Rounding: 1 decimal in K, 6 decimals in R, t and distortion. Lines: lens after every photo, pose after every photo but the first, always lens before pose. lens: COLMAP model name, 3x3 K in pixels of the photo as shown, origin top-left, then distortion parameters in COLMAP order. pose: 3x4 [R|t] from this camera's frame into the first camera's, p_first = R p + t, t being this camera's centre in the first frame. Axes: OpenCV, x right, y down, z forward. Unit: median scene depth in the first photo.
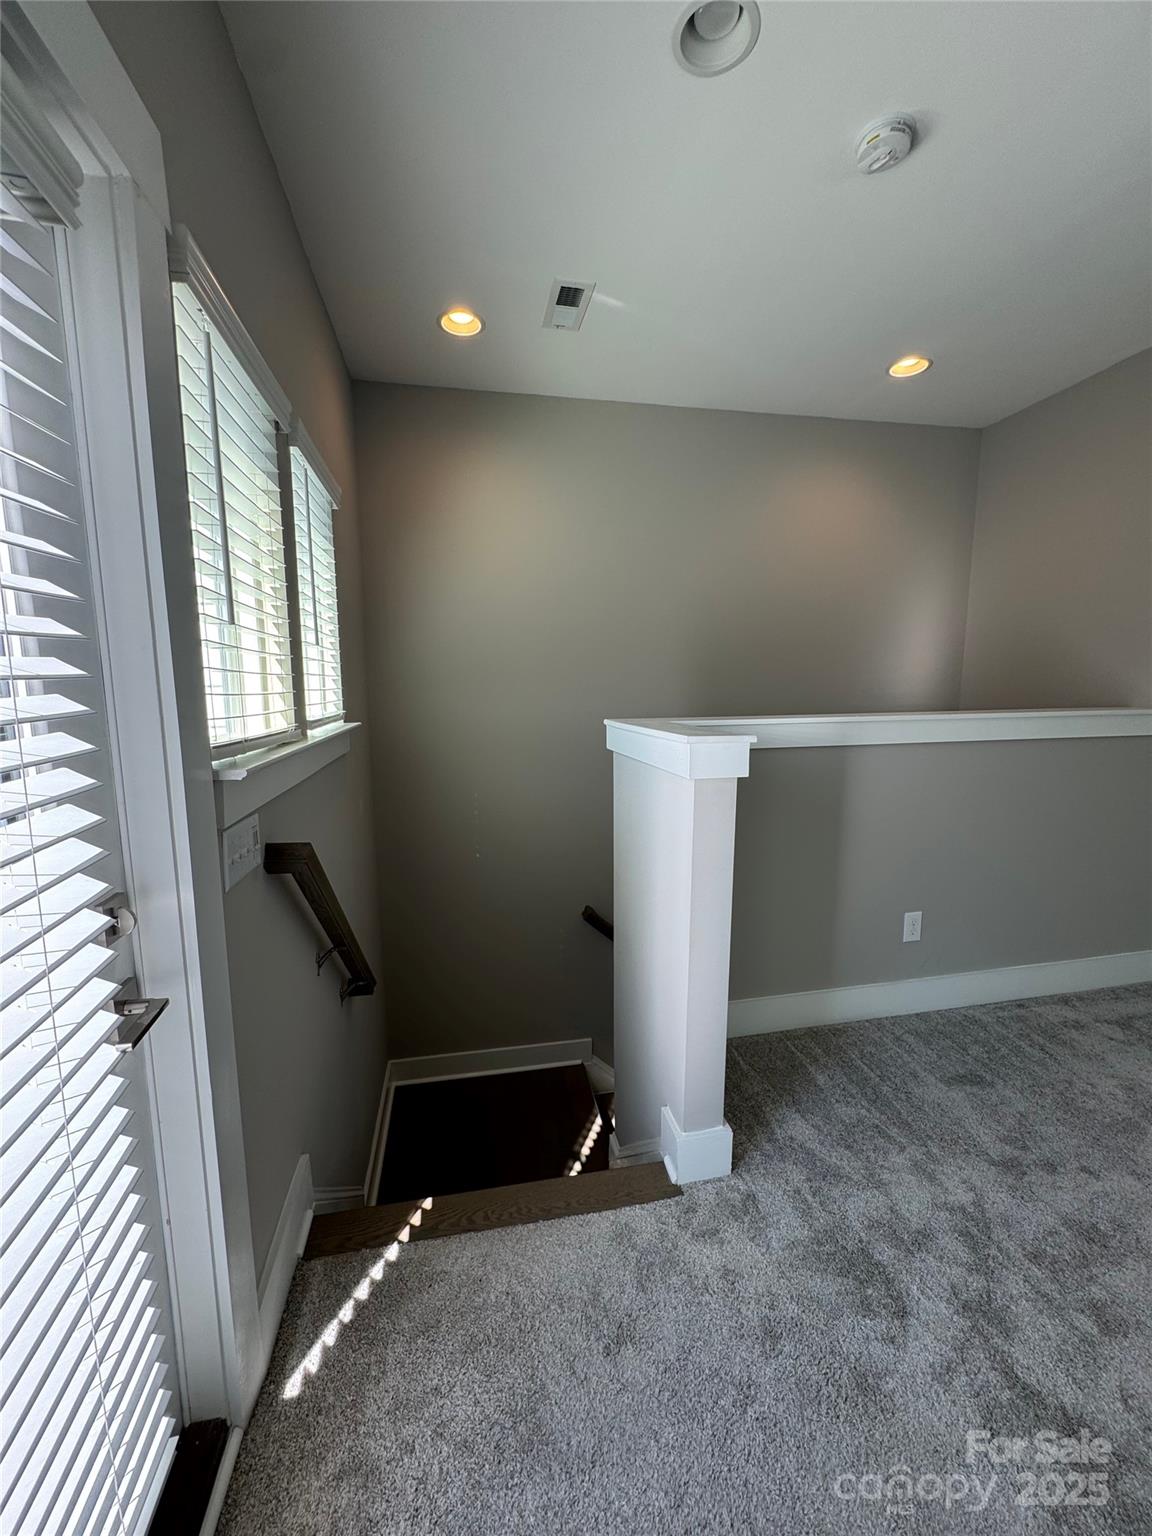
lens RADIAL K [[615.5, 0, 578.2], [0, 615.5, 768.1], [0, 0, 1]] dist [-0.003869, 0.000600]
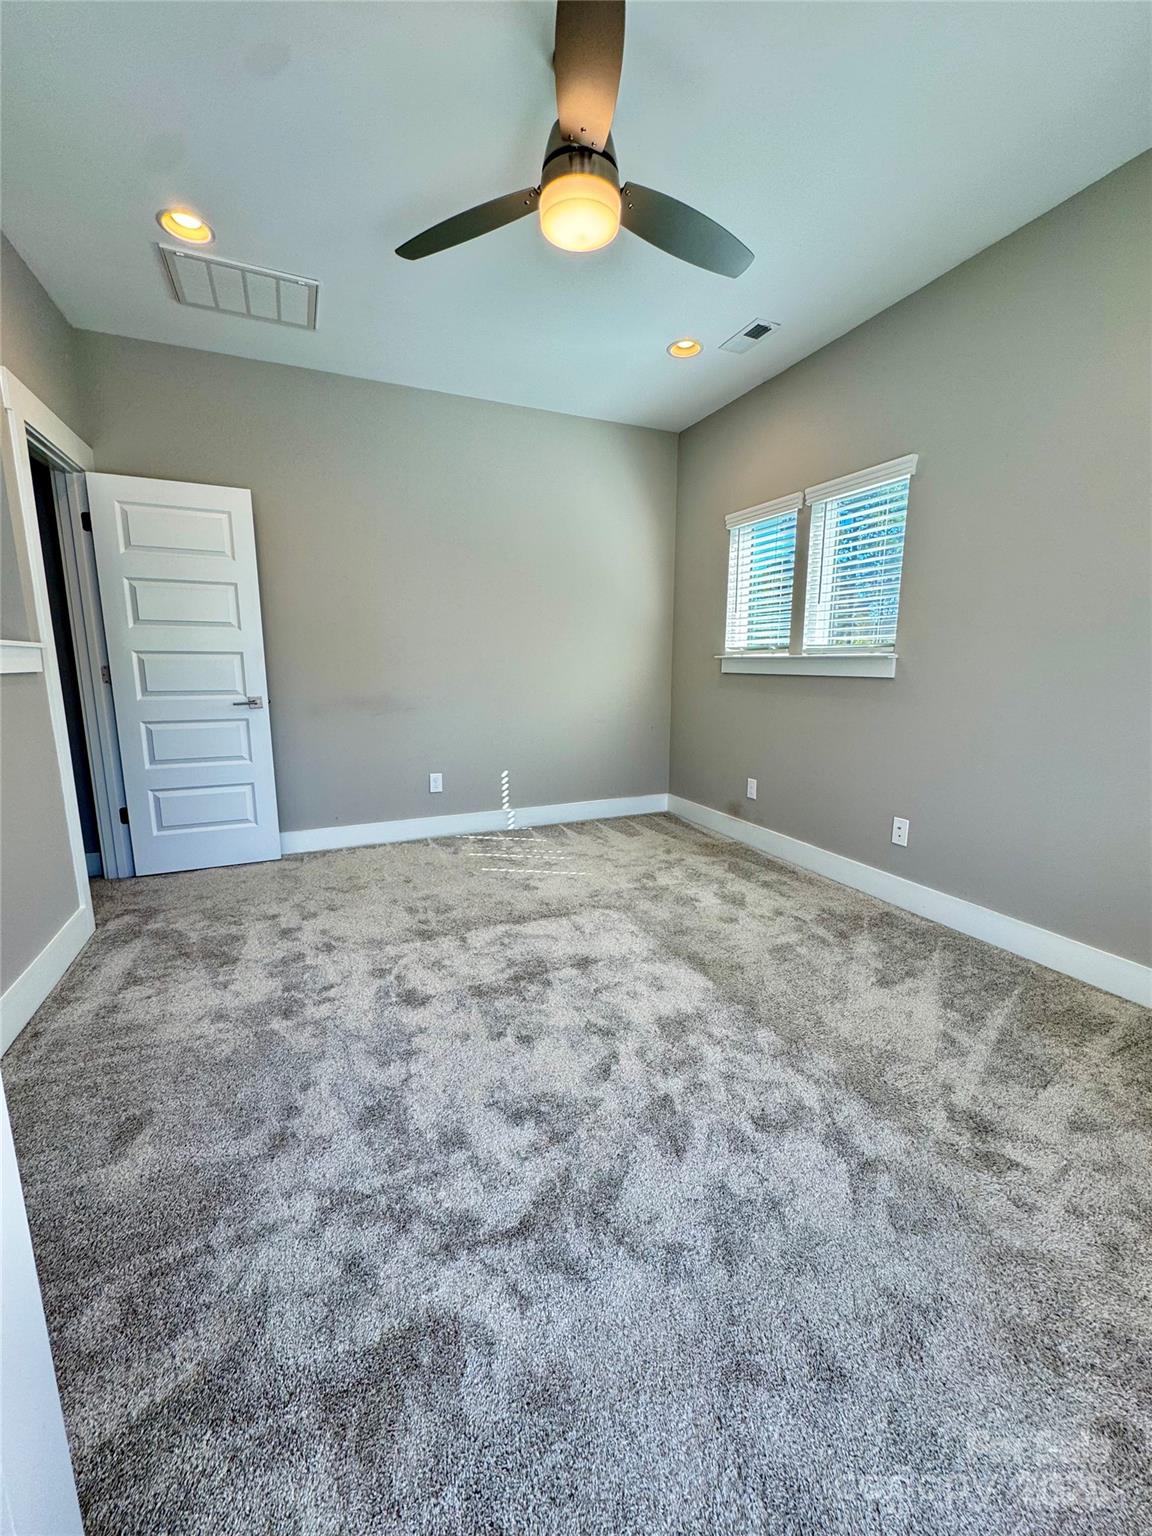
lens RADIAL K [[612.8, 0, 573.6], [0, 612.8, 771.9], [0, 0, 1]] dist [-0.005436, -0.000019]
pose [[-0.222614, -0.164078, 0.961000, -0.133287], [0.137218, 0.970650, 0.197512, 0.027681], [-0.965202, 0.175835, -0.193566, 0.690091]]
